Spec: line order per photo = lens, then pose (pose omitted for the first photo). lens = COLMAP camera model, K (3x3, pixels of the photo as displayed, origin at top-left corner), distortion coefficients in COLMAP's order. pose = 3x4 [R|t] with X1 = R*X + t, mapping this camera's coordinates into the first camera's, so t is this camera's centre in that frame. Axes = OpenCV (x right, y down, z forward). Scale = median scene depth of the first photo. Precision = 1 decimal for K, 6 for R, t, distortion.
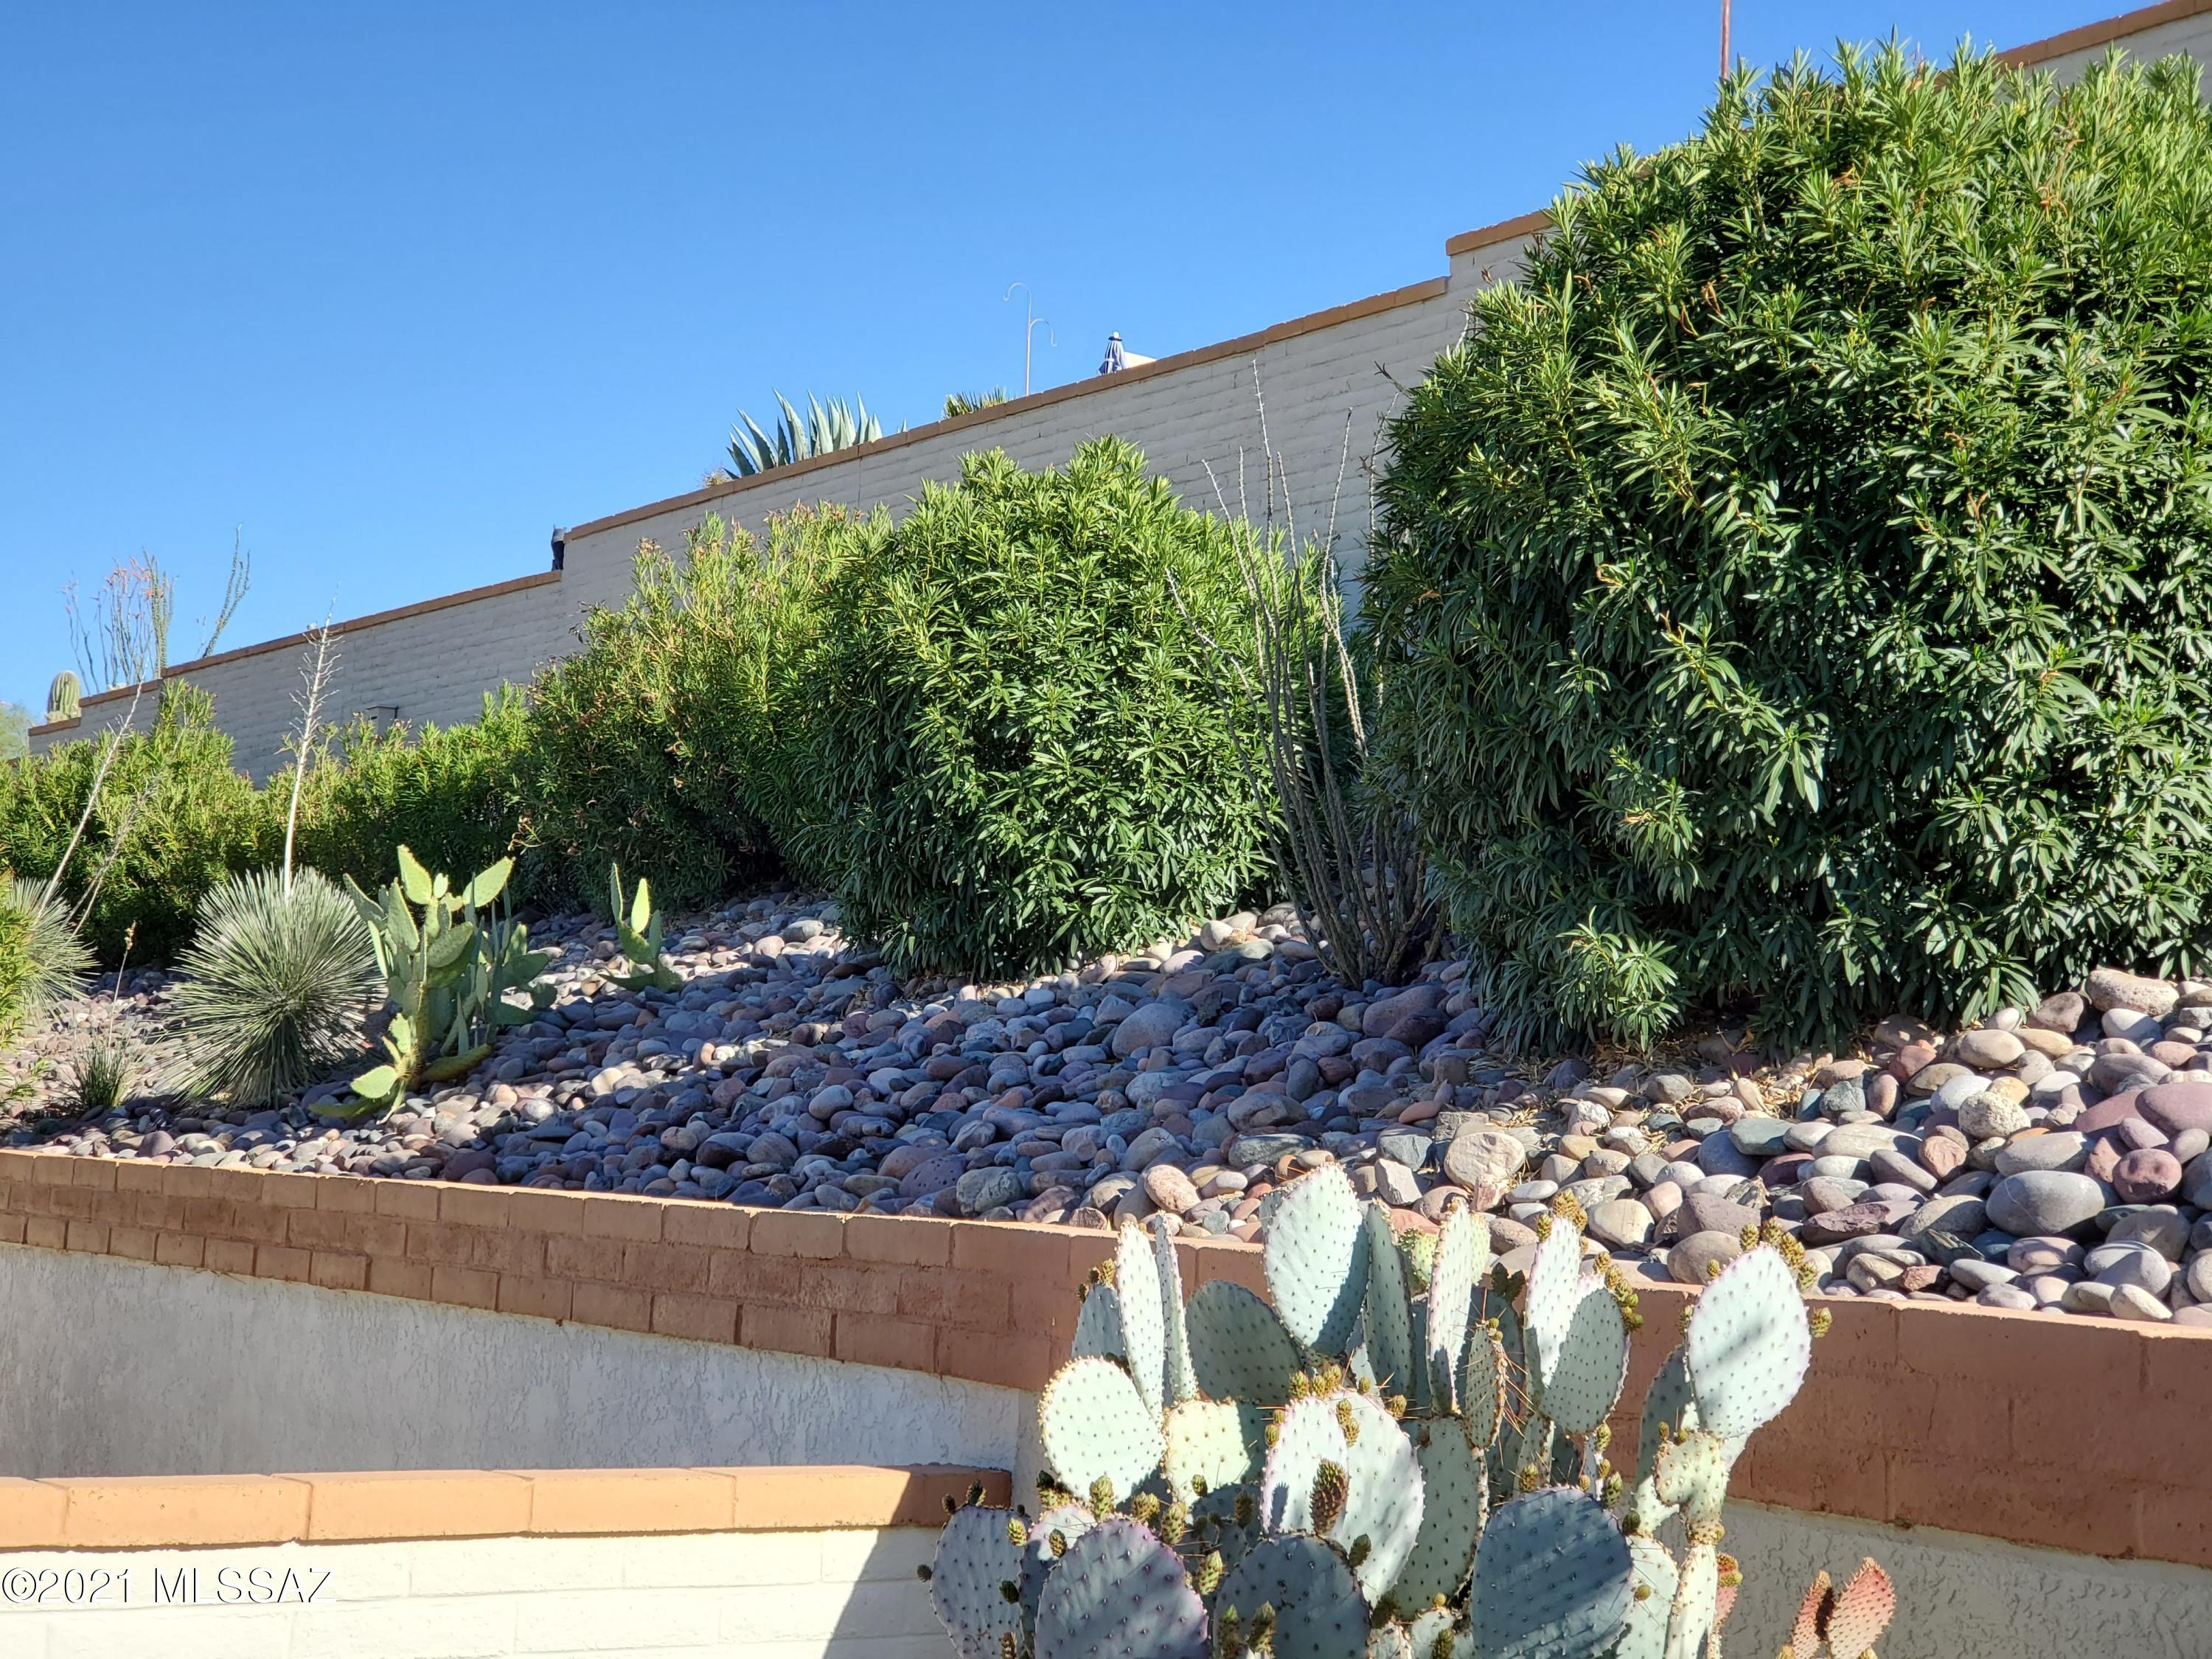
lens RADIAL K [[3511.1, 0, 1097.5], [0, 3511.1, 836.2], [0, 0, 1]] dist [0.046789, 0.000000]
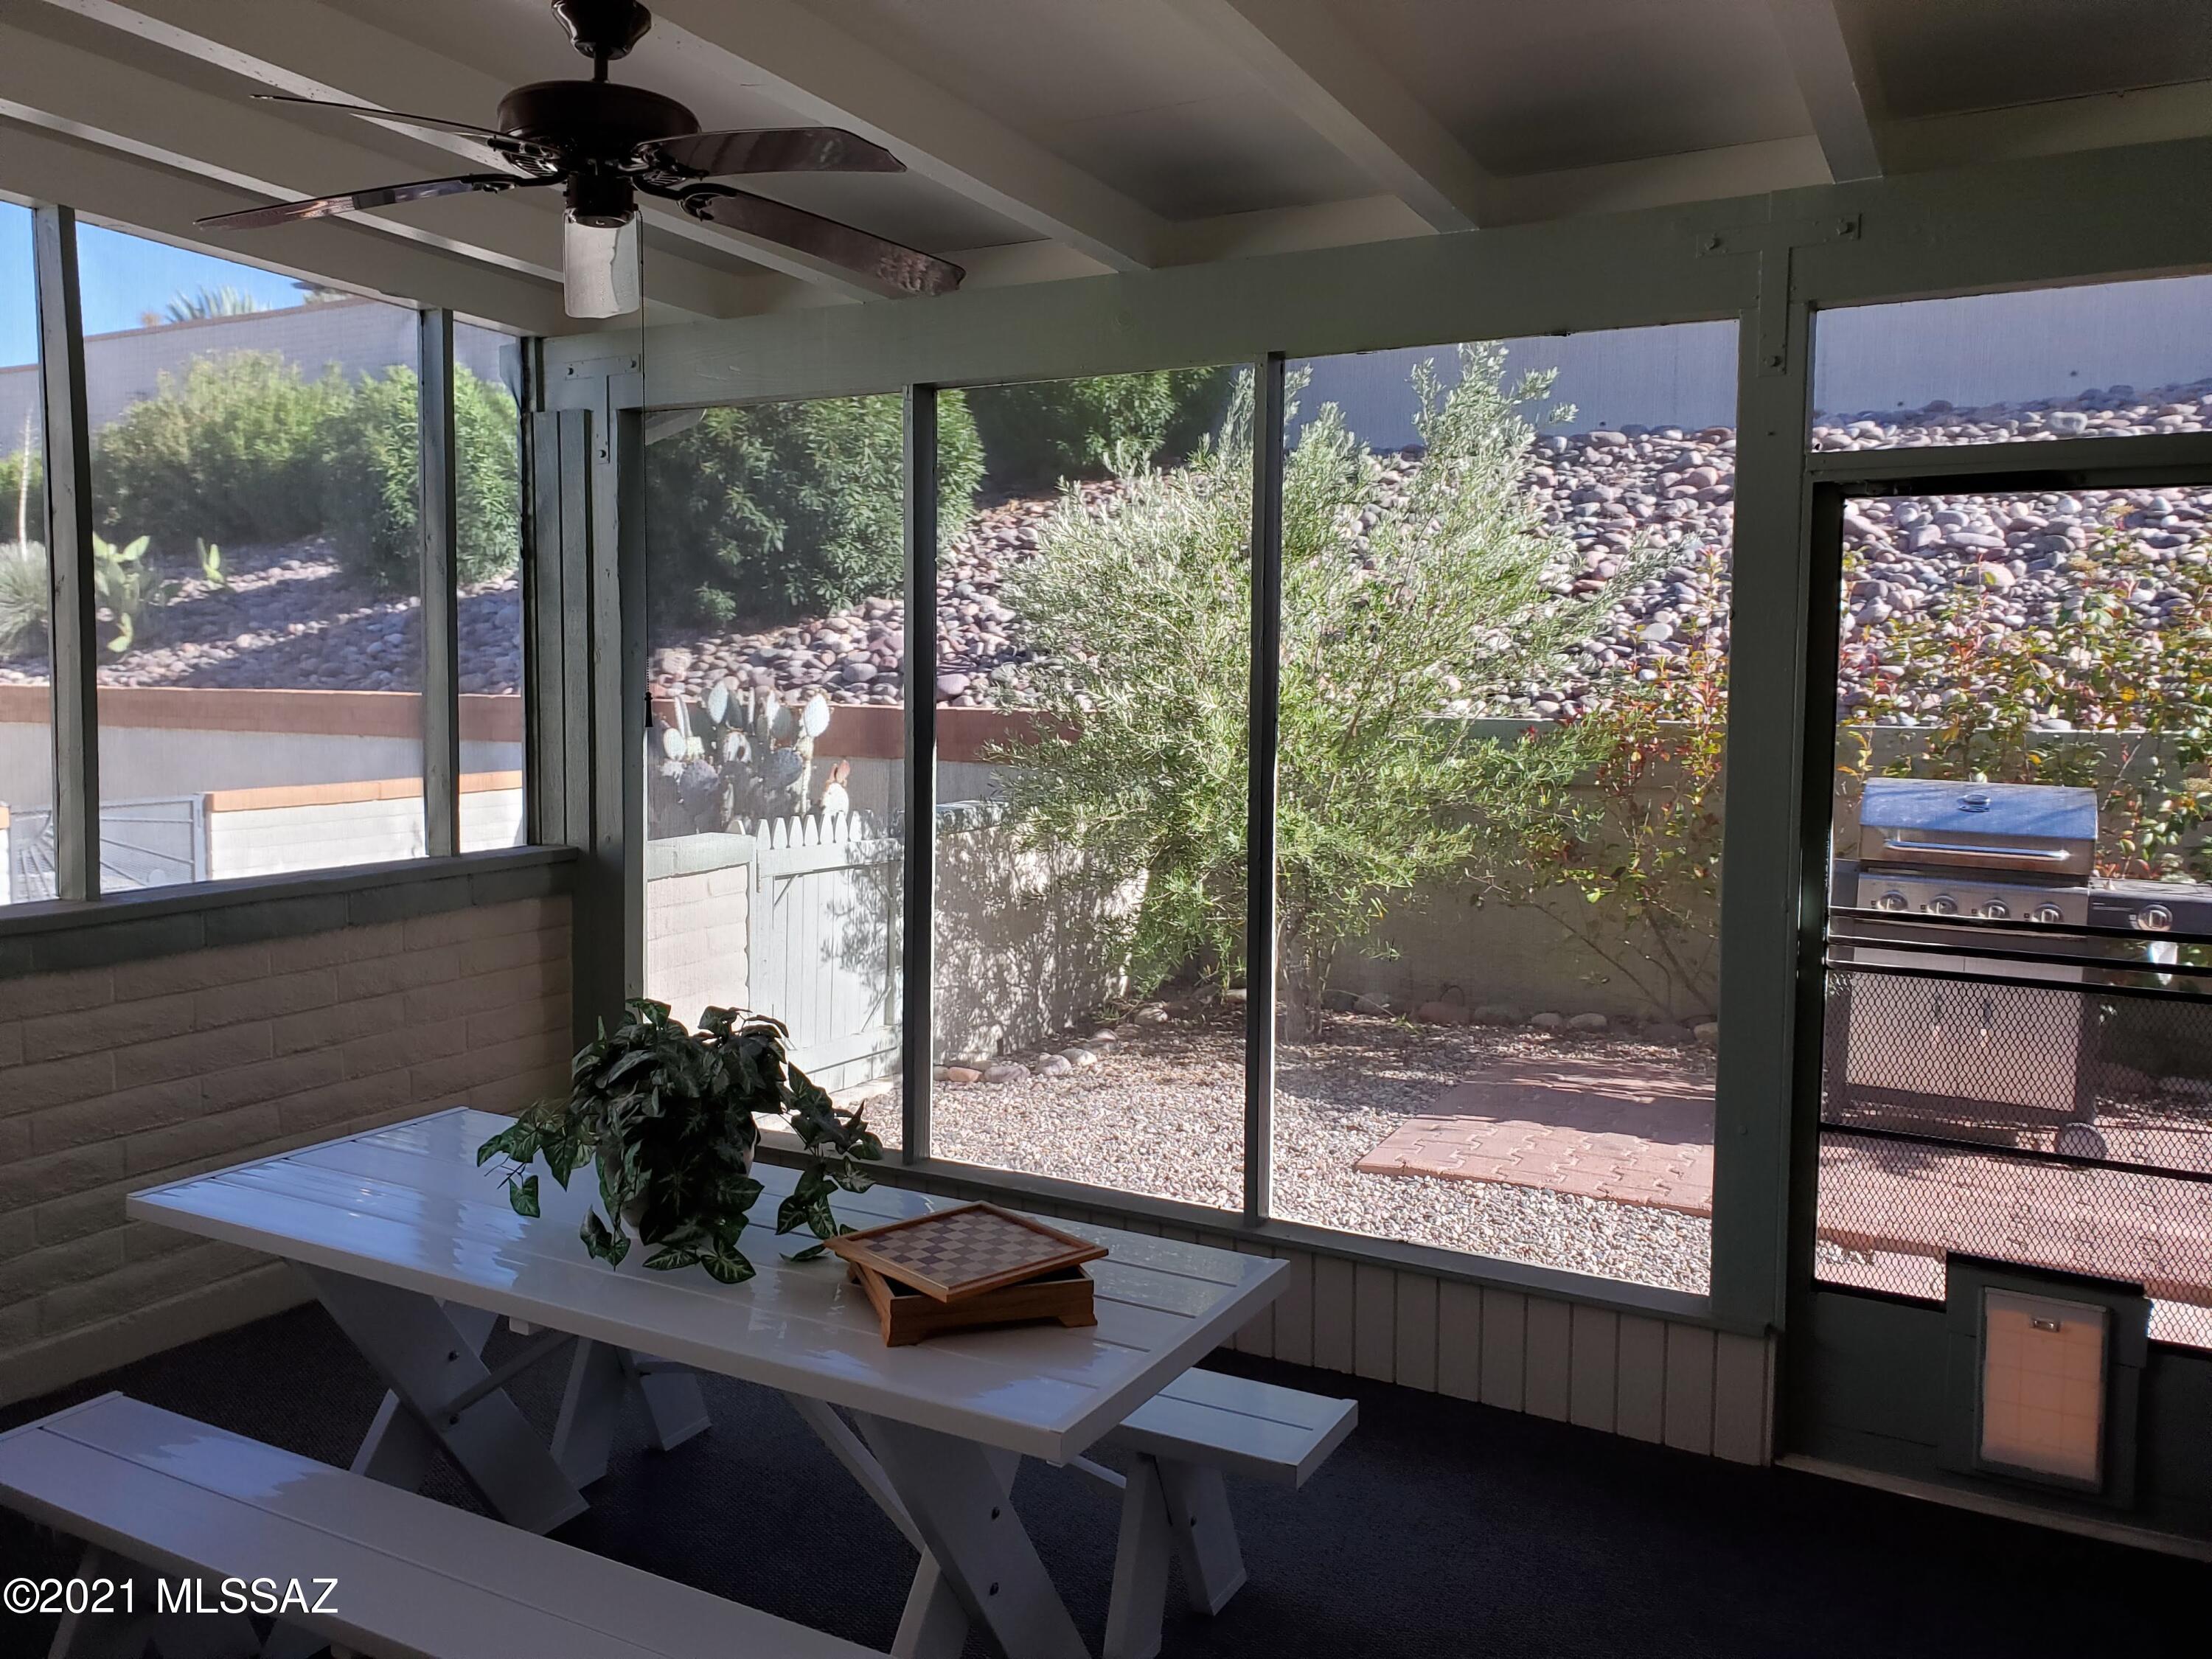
lens RADIAL K [[1688.9, 0, 1101.3], [0, 1688.9, 829.8], [0, 0, 1]] dist [0.027574, -0.057865]
pose [[0.909313, -0.090163, 0.406227, -0.171486], [0.004333, 0.978242, 0.207424, -0.074414], [-0.416090, -0.186853, 0.889918, -0.509176]]
